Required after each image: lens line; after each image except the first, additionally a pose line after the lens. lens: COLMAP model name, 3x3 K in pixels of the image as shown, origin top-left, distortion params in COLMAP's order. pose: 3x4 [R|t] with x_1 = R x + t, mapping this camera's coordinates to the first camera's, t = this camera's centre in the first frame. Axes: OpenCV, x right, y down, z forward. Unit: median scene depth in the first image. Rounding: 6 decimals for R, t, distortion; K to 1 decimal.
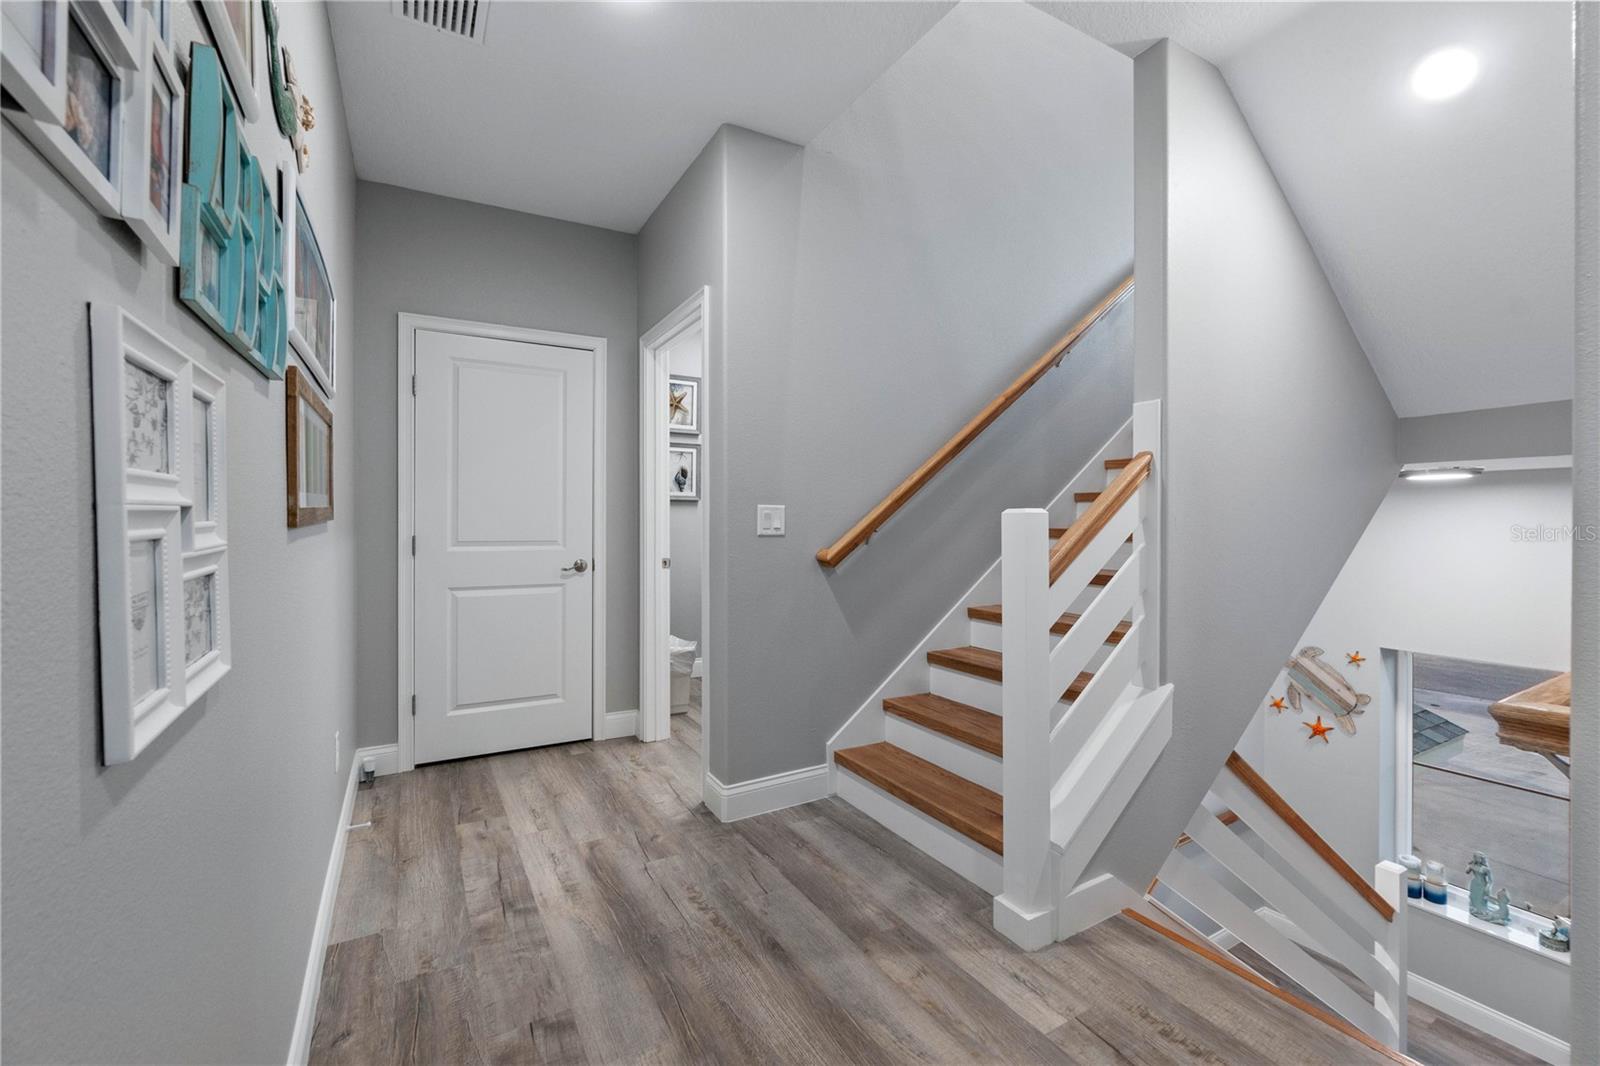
lens RADIAL K [[689.1, 0, 803.4], [0, 689.1, 520.0], [0, 0, 1]] dist [-0.004488, 0.000193]
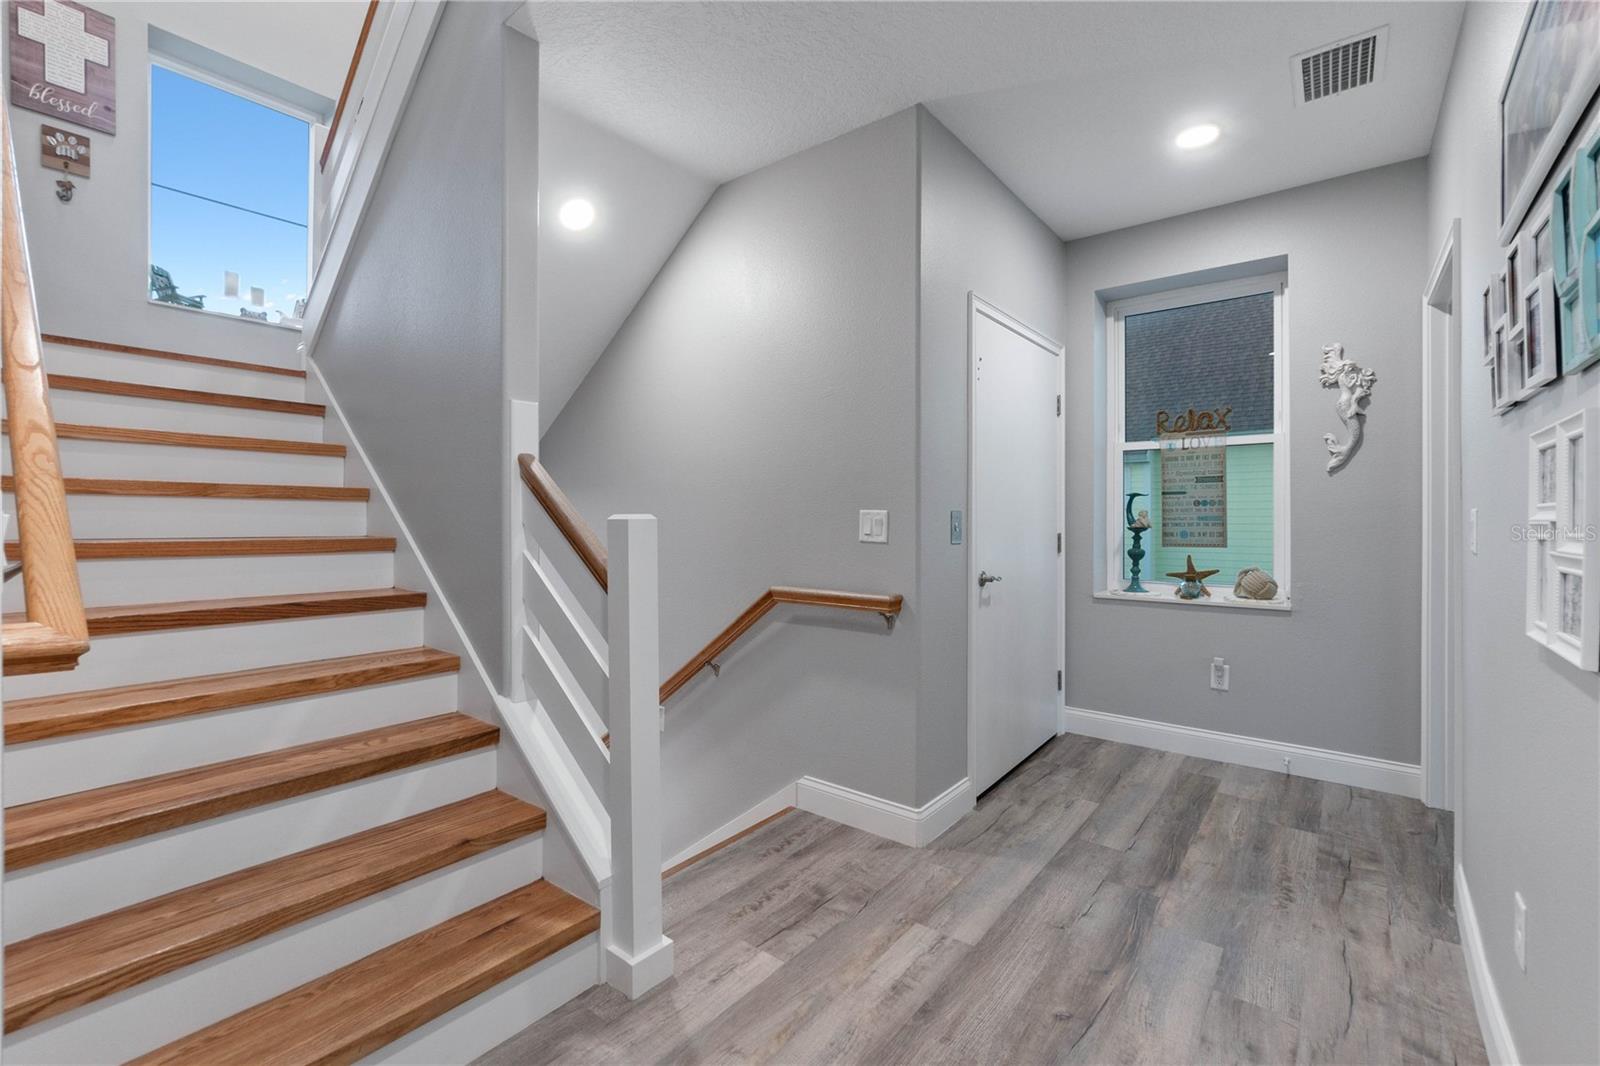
lens RADIAL K [[689.1, 0, 821.3], [0, 689.1, 514.3], [0, 0, 1]] dist [-0.004488, 0.000193]
pose [[-0.379089, 0.001140, 0.925359, -0.735362], [-0.000263, 0.999999, -0.001340, -0.014834], [-0.925360, -0.000751, -0.379088, 1.344436]]
